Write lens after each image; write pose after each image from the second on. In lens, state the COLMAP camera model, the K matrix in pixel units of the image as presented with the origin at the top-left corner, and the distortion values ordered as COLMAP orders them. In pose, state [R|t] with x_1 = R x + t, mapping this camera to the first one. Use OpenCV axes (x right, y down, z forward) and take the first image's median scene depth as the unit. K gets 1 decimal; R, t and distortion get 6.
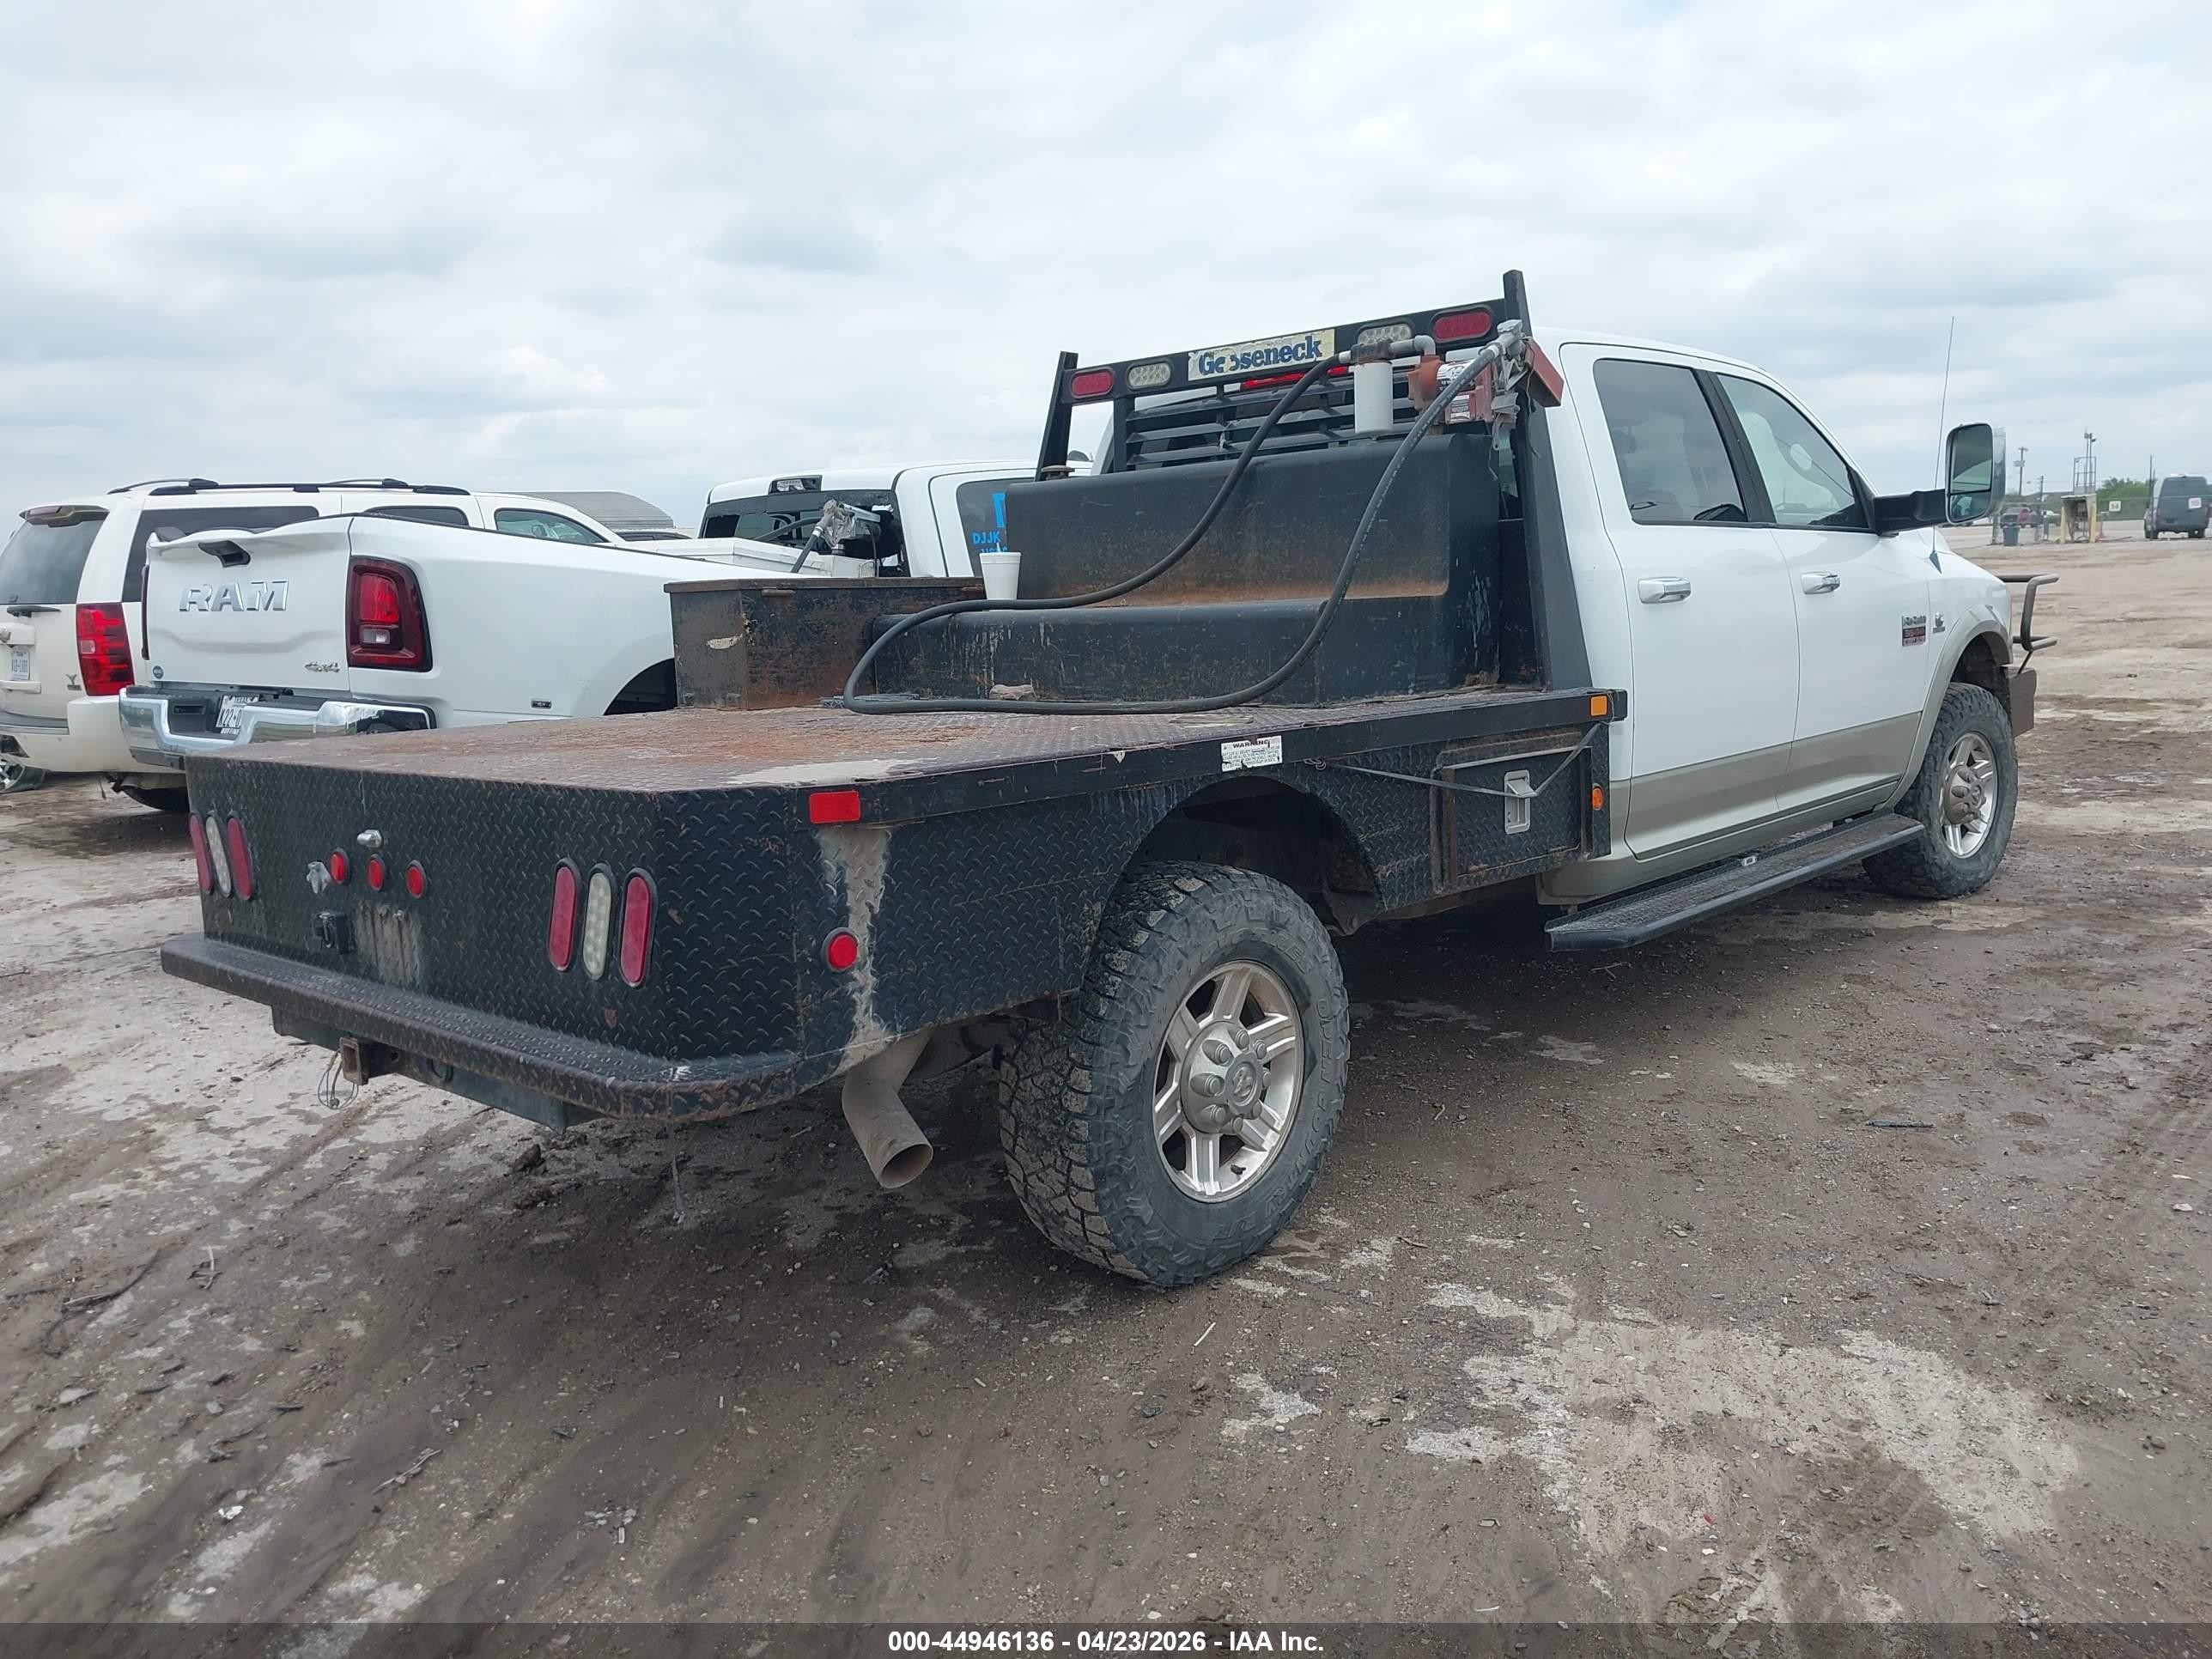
lens RADIAL K [[1741.0, 0, 1108.0], [0, 1741.0, 873.2], [0, 0, 1]] dist [0.053935, -0.012618]
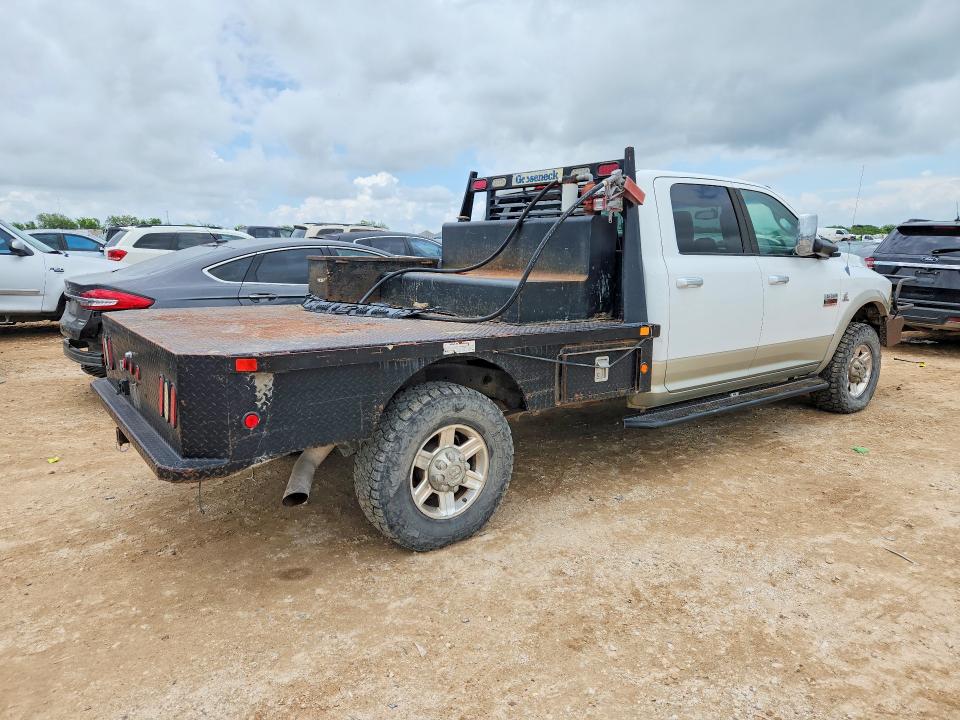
lens RADIAL K [[651.5, 0, 461.7], [0, 651.5, 364.6], [0, 0, 1]] dist [0.061275, -0.001149]
pose [[0.982197, 0.081791, -0.169111, 0.182086], [-0.078366, 0.996563, 0.026840, -0.051942], [0.170725, -0.013110, 0.985231, 0.064784]]
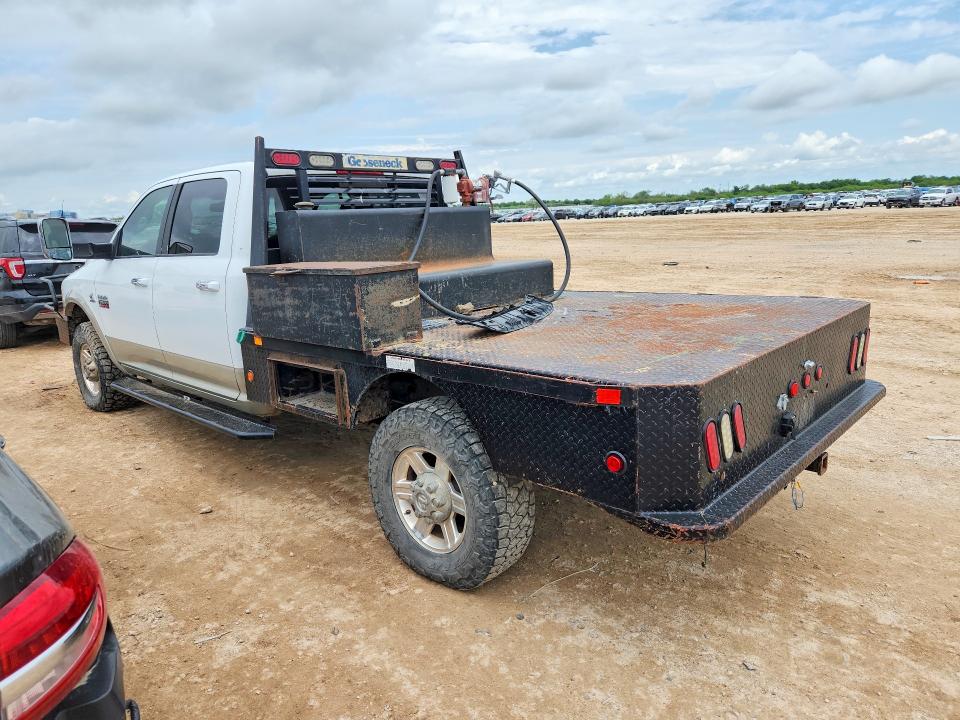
lens RADIAL K [[640.8, 0, 471.9], [0, 640.8, 363.7], [0, 0, 1]] dist [0.057390, -0.031165]
pose [[-0.004139, -0.177172, 0.984171, -0.898040], [0.205671, 0.962988, 0.174223, -0.183748], [-0.978612, 0.203137, 0.032454, 1.020635]]
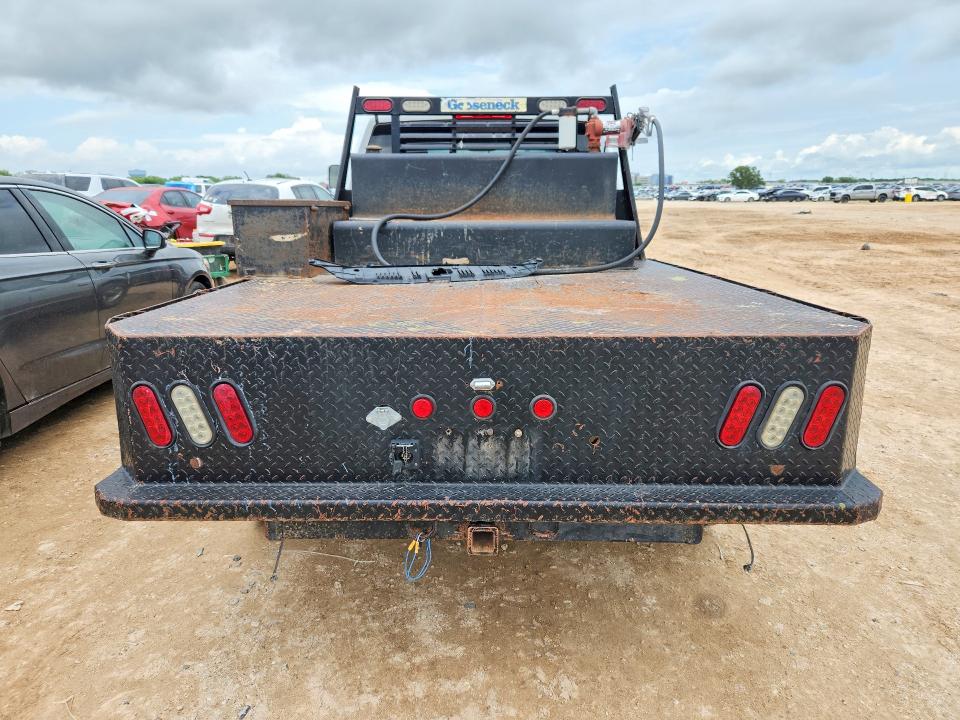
lens RADIAL K [[640.8, 0, 471.9], [0, 640.8, 363.7], [0, 0, 1]] dist [0.057390, -0.031165]
pose [[0.734160, -0.128072, 0.666788, -0.568881], [0.079107, 0.991495, 0.103340, -0.067578], [-0.674352, -0.023121, 0.738048, 0.460380]]
